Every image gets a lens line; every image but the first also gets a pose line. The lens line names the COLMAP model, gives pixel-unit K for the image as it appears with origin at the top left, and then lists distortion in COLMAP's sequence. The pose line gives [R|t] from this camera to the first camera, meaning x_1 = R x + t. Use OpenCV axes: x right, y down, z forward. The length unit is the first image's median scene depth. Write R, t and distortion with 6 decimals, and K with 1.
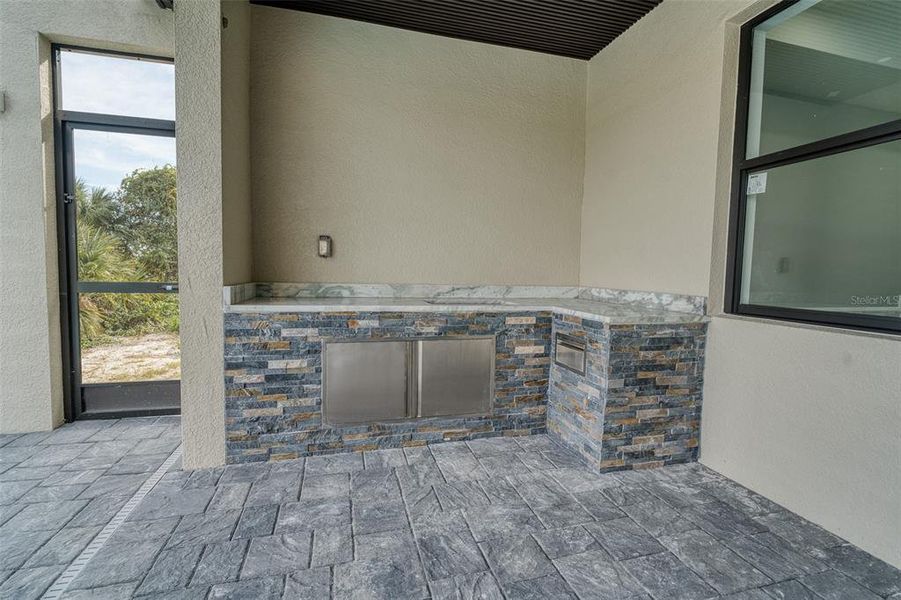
lens RADIAL K [[415.9, 0, 450.5], [0, 415.9, 298.5], [0, 0, 1]] dist [0.003240, -0.007033]
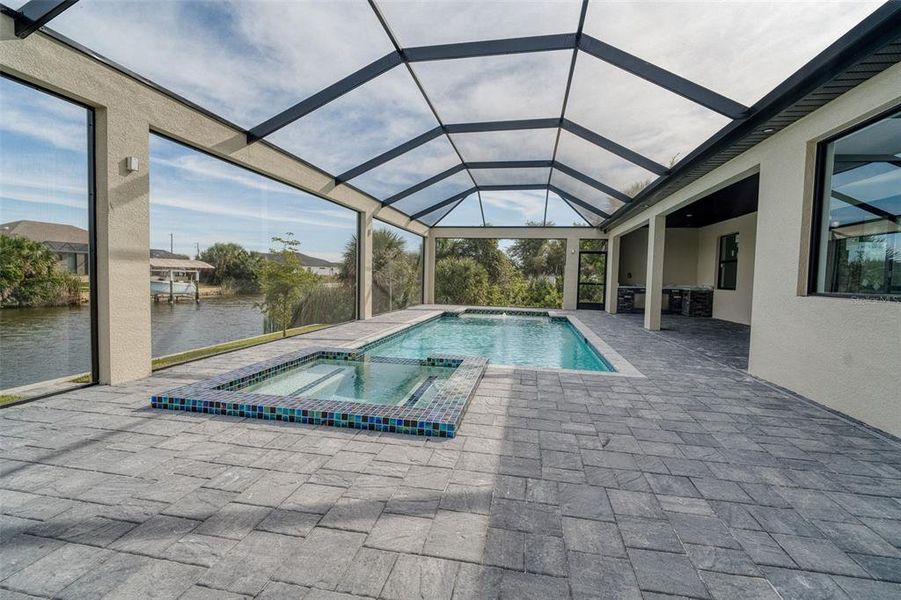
lens RADIAL K [[415.9, 0, 450.5], [0, 415.9, 299.0], [0, 0, 1]] dist [0.003240, -0.007033]
pose [[0.898499, 0.024442, -0.438295, -0.069252], [-0.032759, 0.999398, -0.011422, 0.338402], [0.437752, 0.024621, 0.898759, -5.274896]]
